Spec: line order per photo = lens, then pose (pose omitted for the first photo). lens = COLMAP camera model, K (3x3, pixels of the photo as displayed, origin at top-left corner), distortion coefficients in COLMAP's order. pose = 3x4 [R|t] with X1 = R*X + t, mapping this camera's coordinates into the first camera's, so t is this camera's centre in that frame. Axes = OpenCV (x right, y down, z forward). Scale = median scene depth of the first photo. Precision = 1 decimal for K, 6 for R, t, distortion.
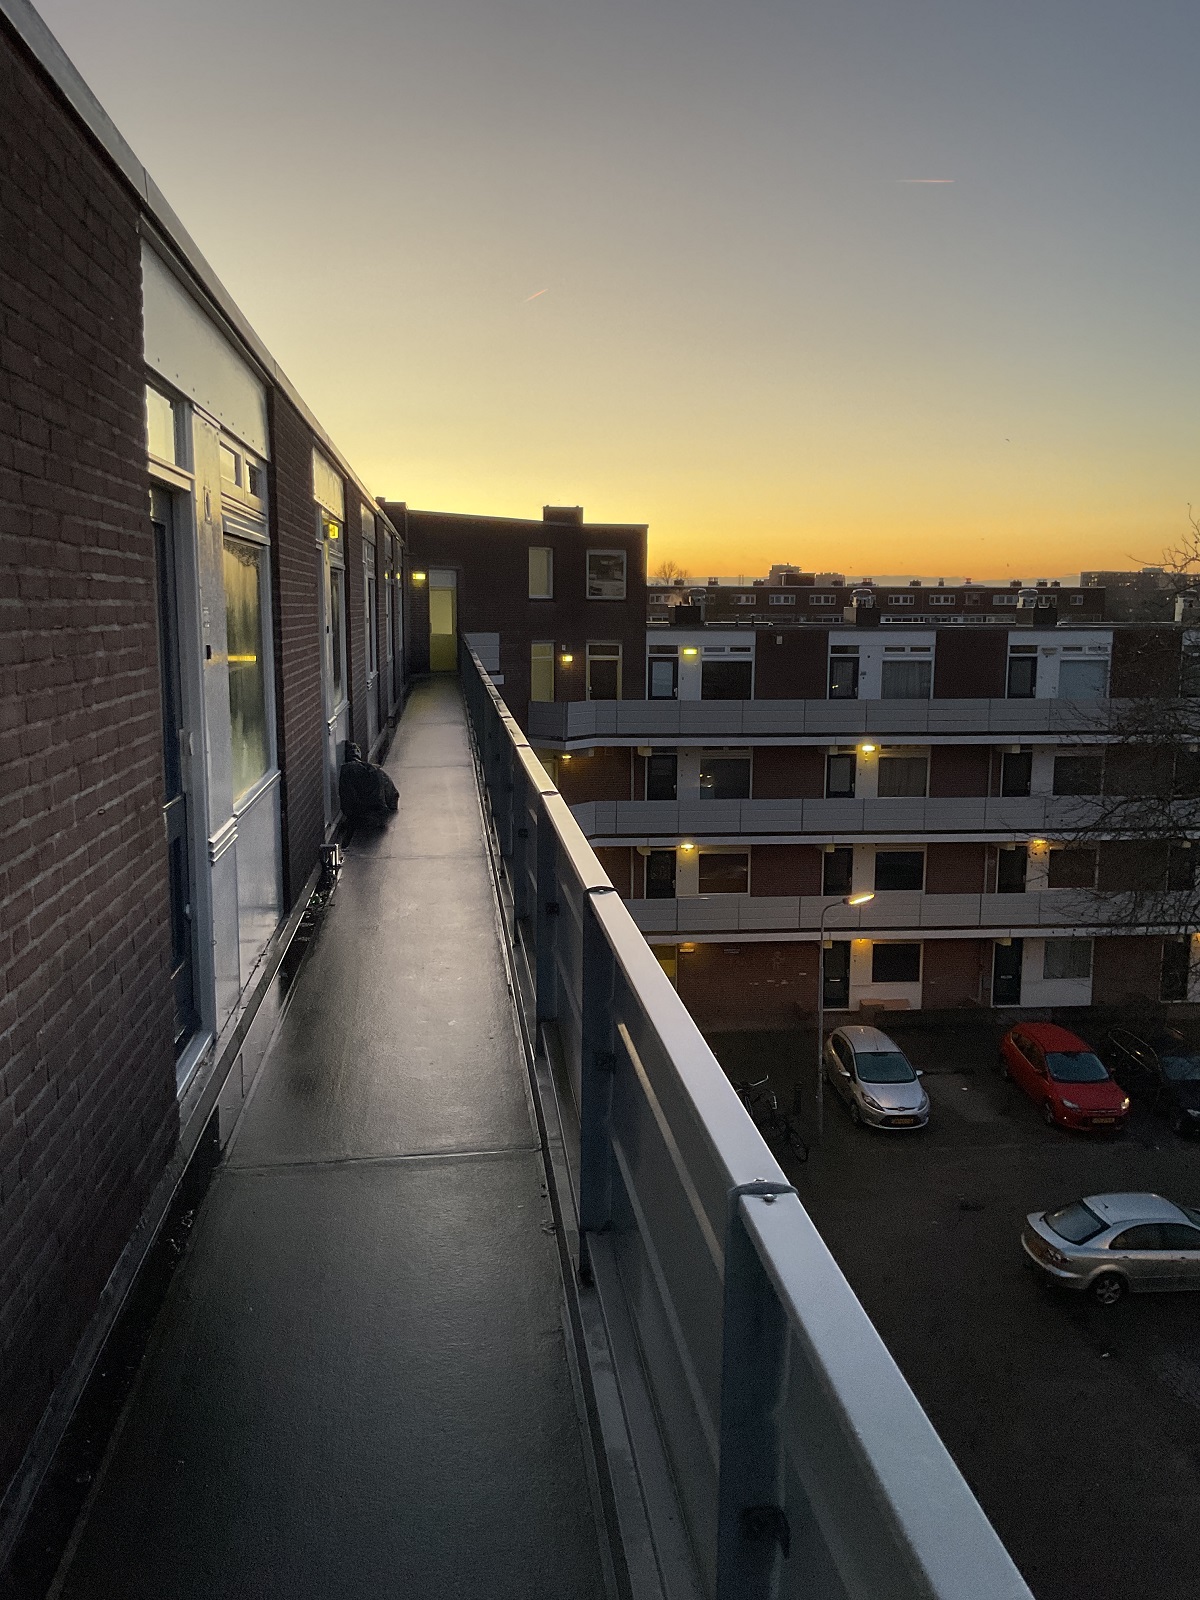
lens RADIAL K [[1274.7, 0, 600.8], [0, 1274.7, 802.6], [0, 0, 1]] dist [0.027148, -0.045516]
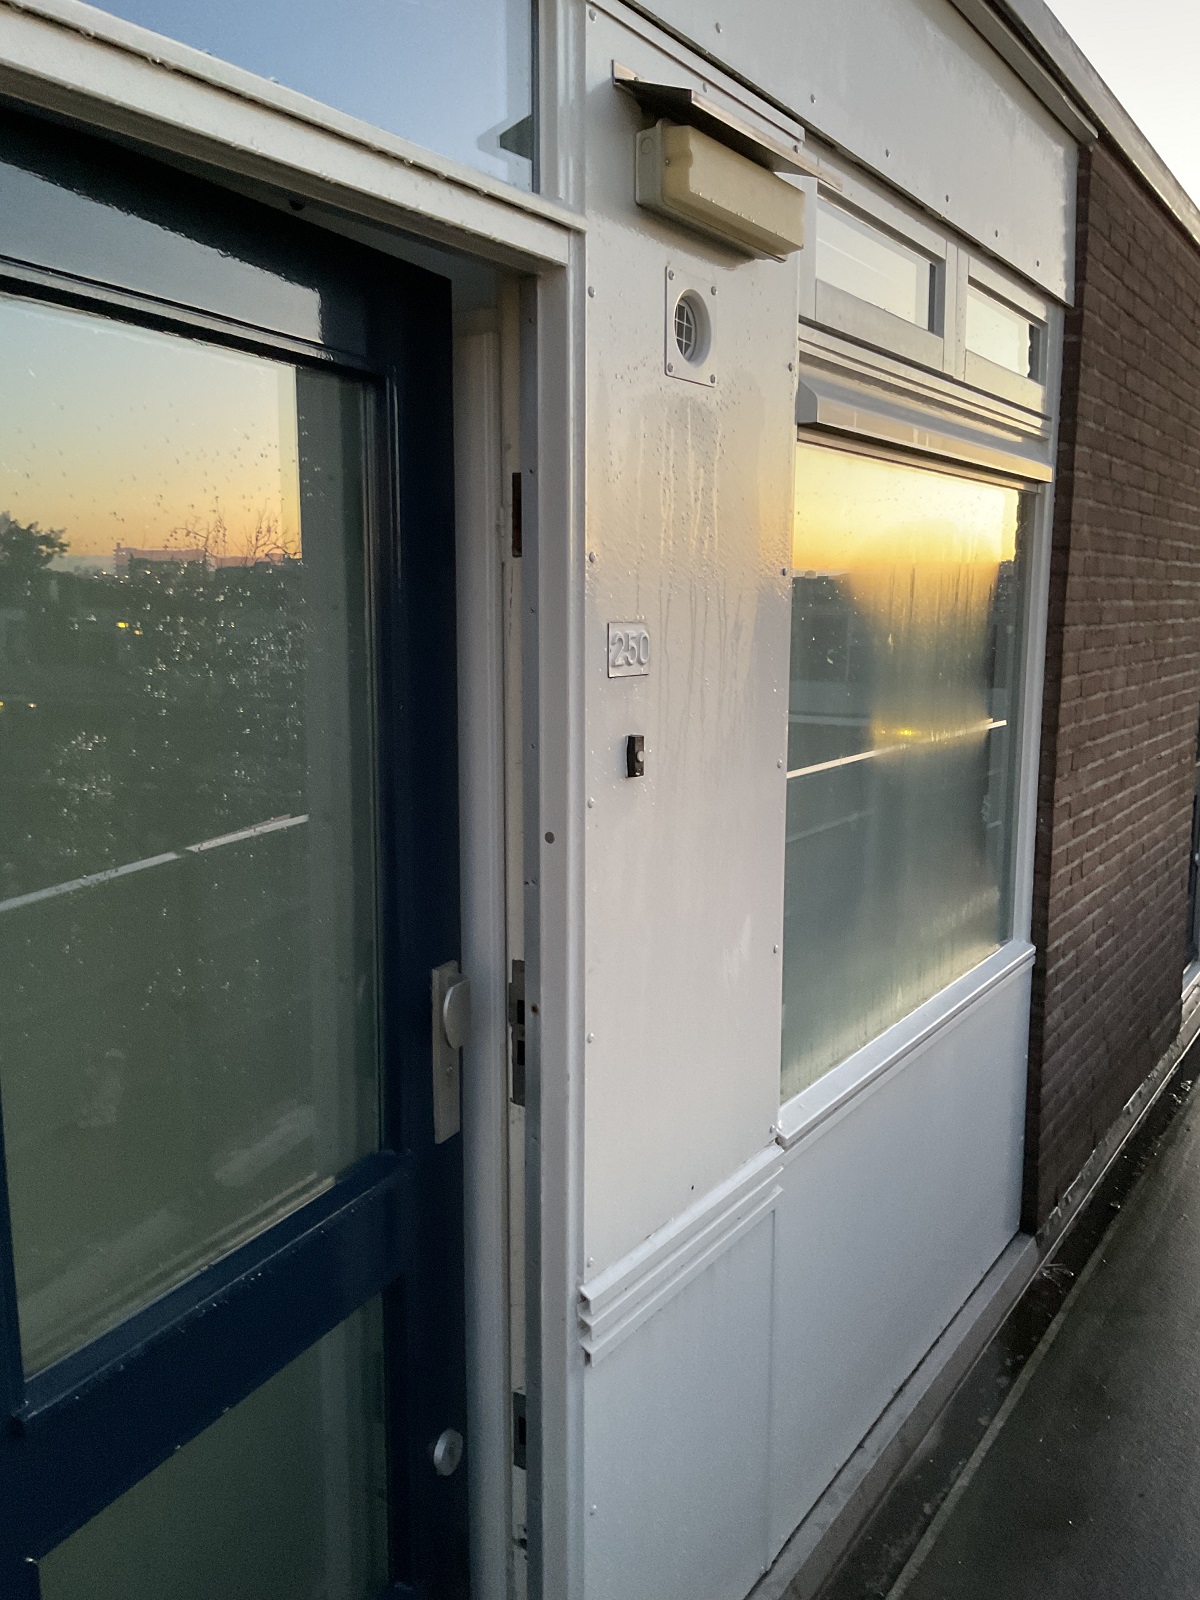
lens RADIAL K [[1274.7, 0, 587.5], [0, 1274.7, 806.9], [0, 0, 1]] dist [0.027148, -0.045516]
pose [[0.748419, 0.088416, -0.657306, 0.051272], [-0.087413, 0.995578, 0.034388, 0.067655], [0.657441, 0.031720, 0.752838, -0.423086]]
